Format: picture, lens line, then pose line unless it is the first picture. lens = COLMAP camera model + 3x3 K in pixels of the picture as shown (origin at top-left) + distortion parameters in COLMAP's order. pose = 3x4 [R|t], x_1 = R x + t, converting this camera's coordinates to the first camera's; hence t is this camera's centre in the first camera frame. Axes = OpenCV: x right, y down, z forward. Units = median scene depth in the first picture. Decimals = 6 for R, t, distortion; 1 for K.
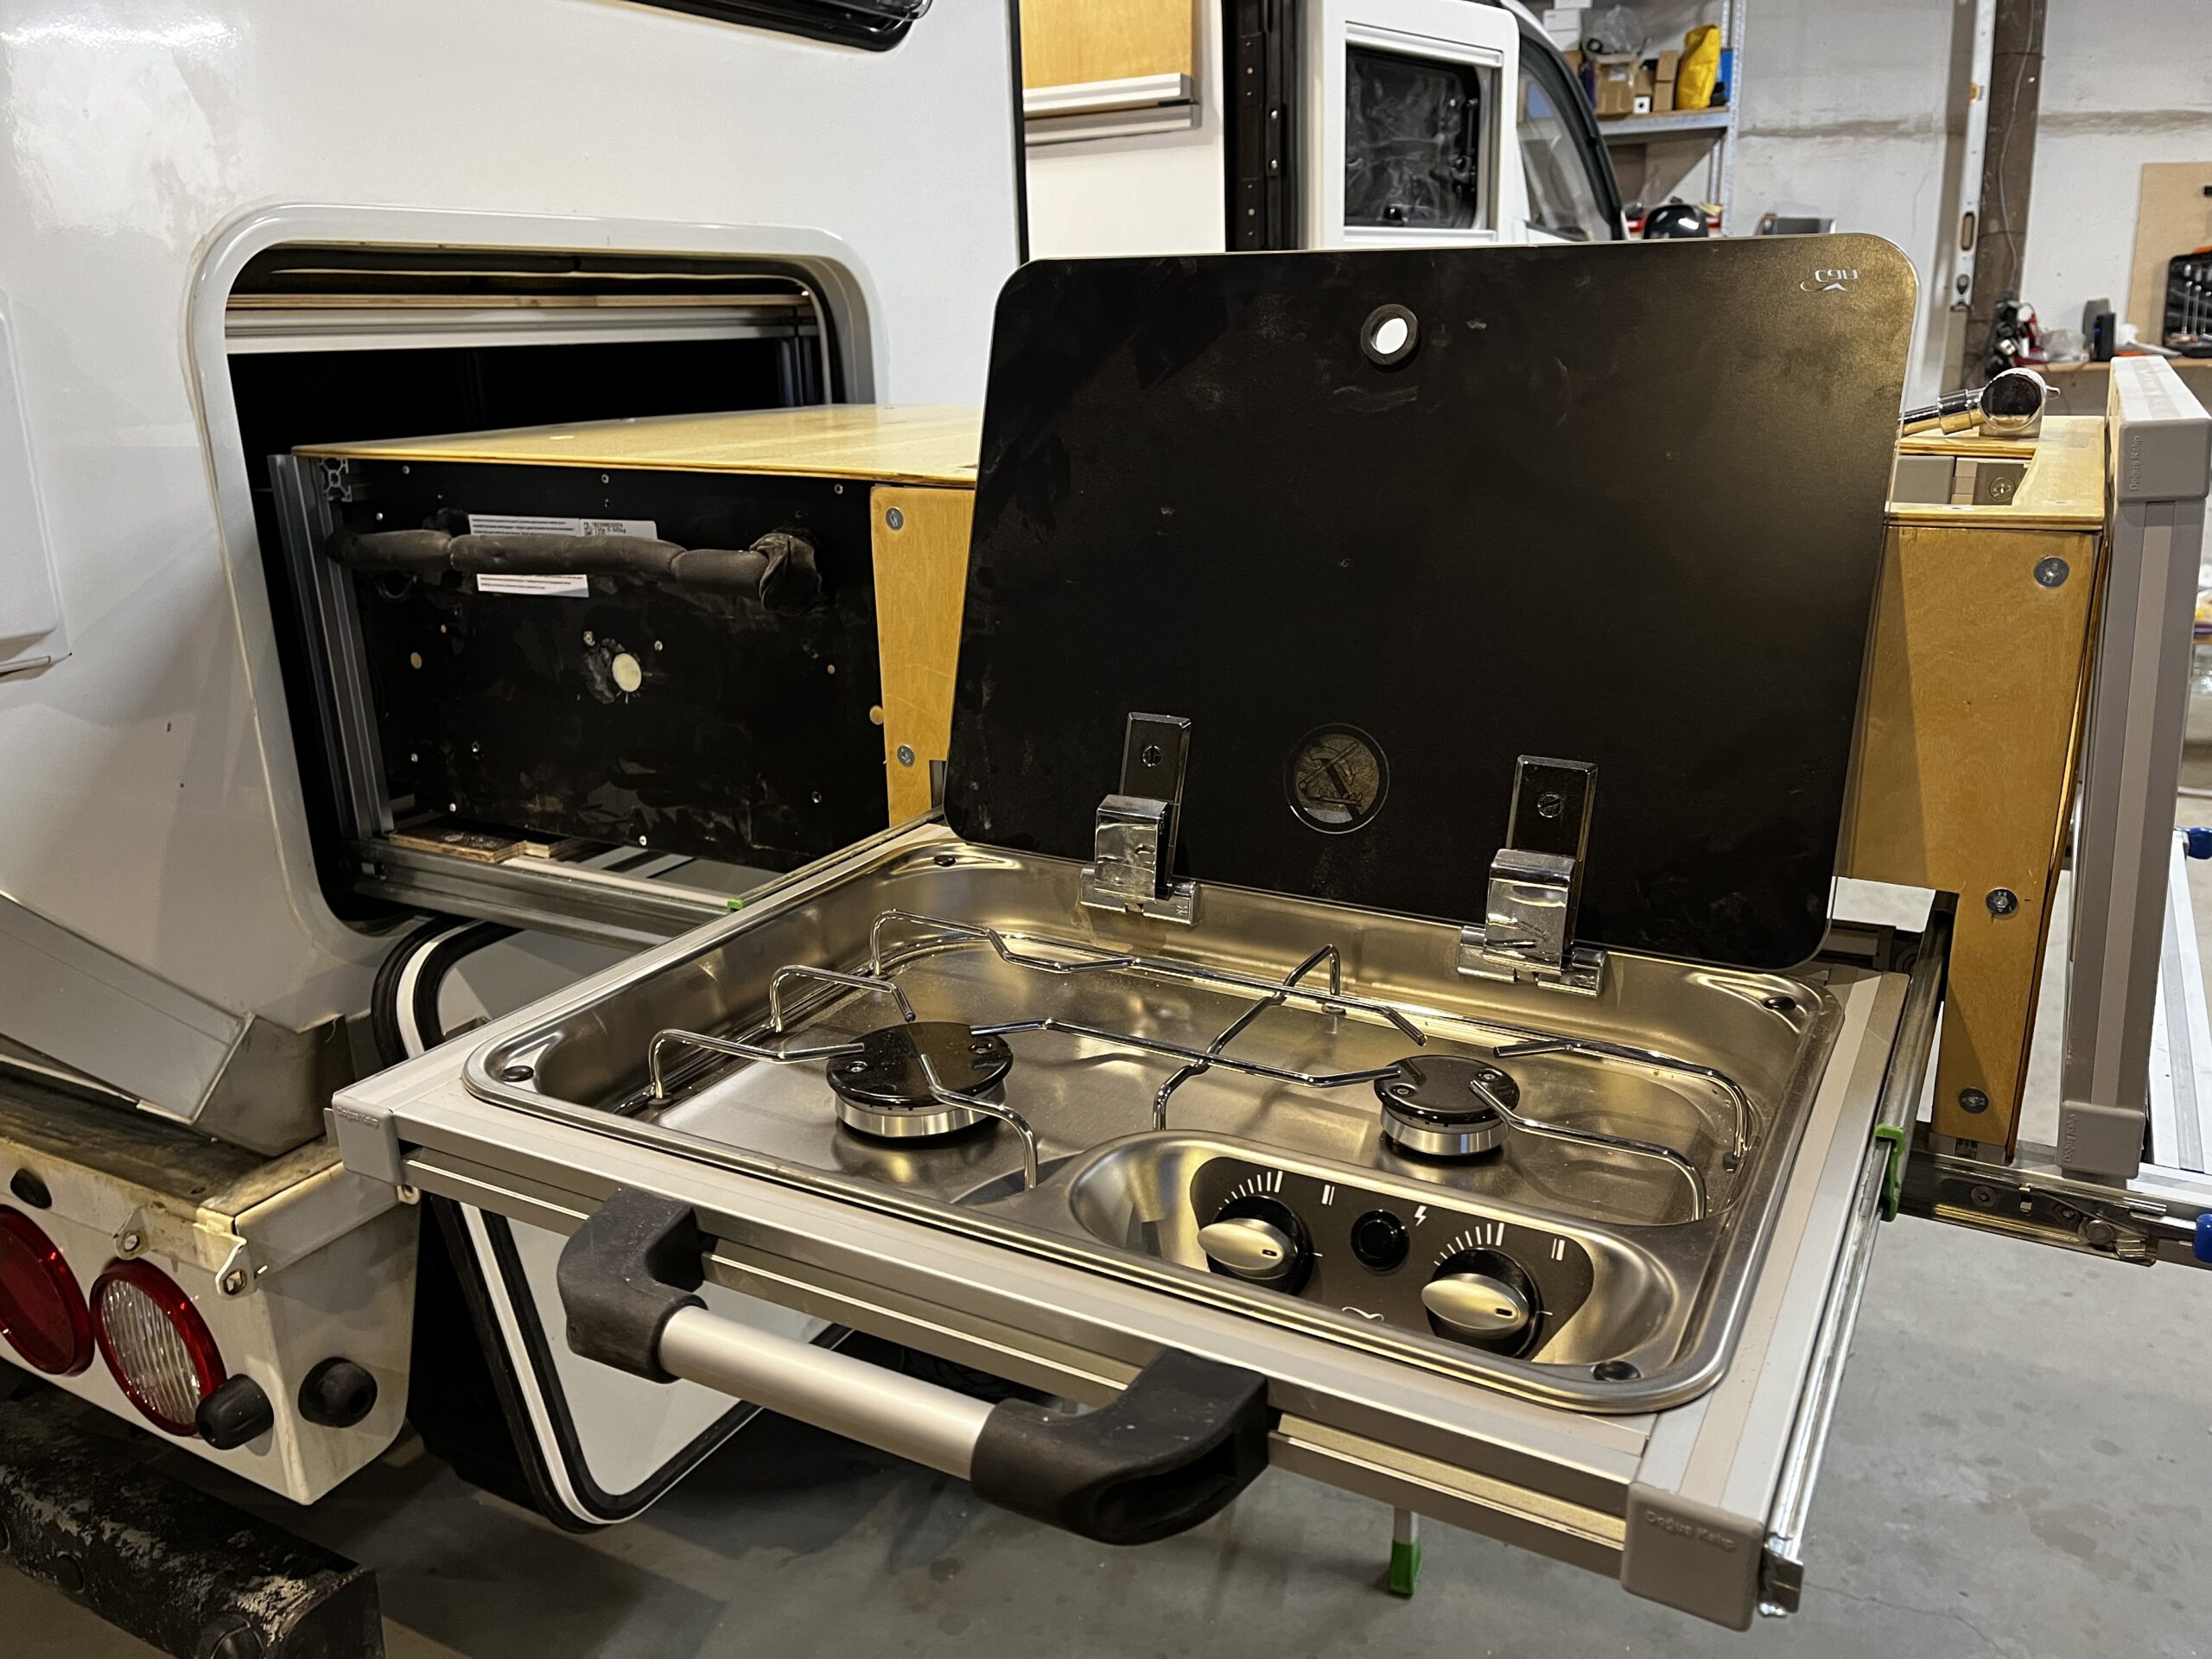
lens RADIAL K [[1685.2, 0, 1106.0], [0, 1685.2, 829.5], [0, 0, 1]] dist [0.027542, 0.001152]
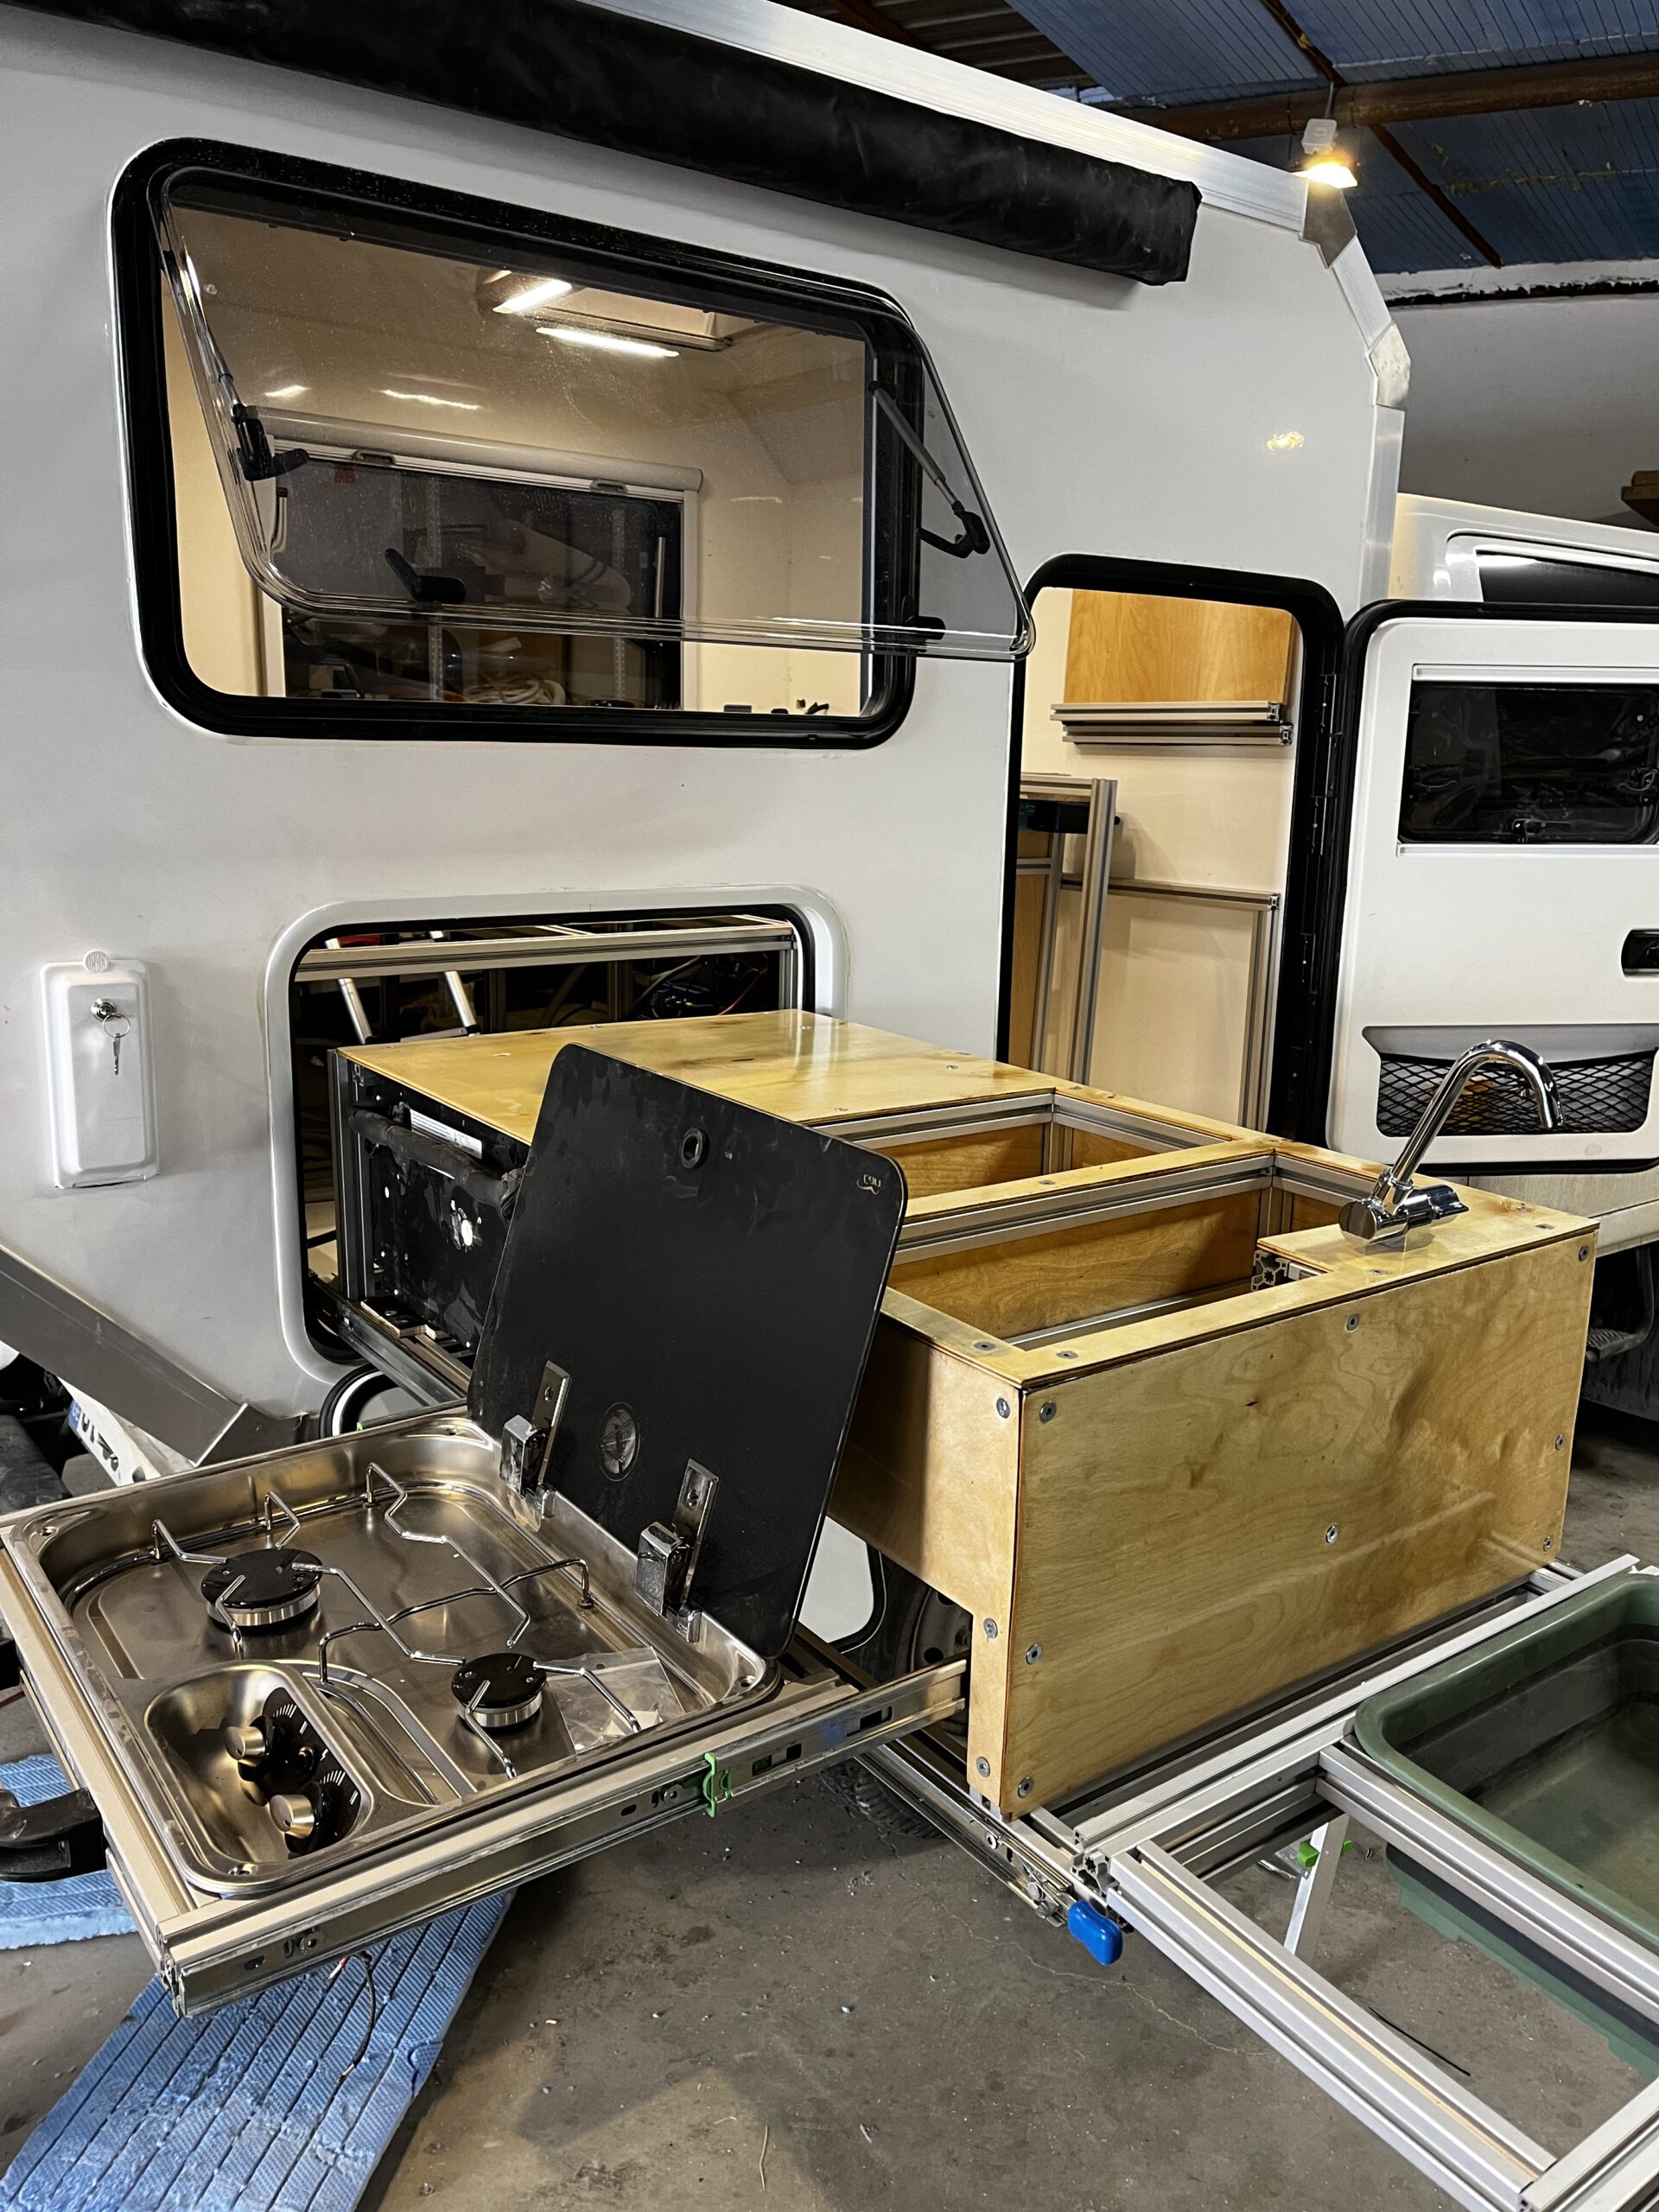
lens RADIAL K [[1685.2, 0, 829.5], [0, 1685.2, 1106.0], [0, 0, 1]] dist [0.027542, 0.001152]
pose [[0.907205, 0.141178, -0.396292, 0.263714], [-0.170503, 0.984562, -0.039574, -0.094422], [0.384587, 0.103471, 0.917271, -0.098502]]
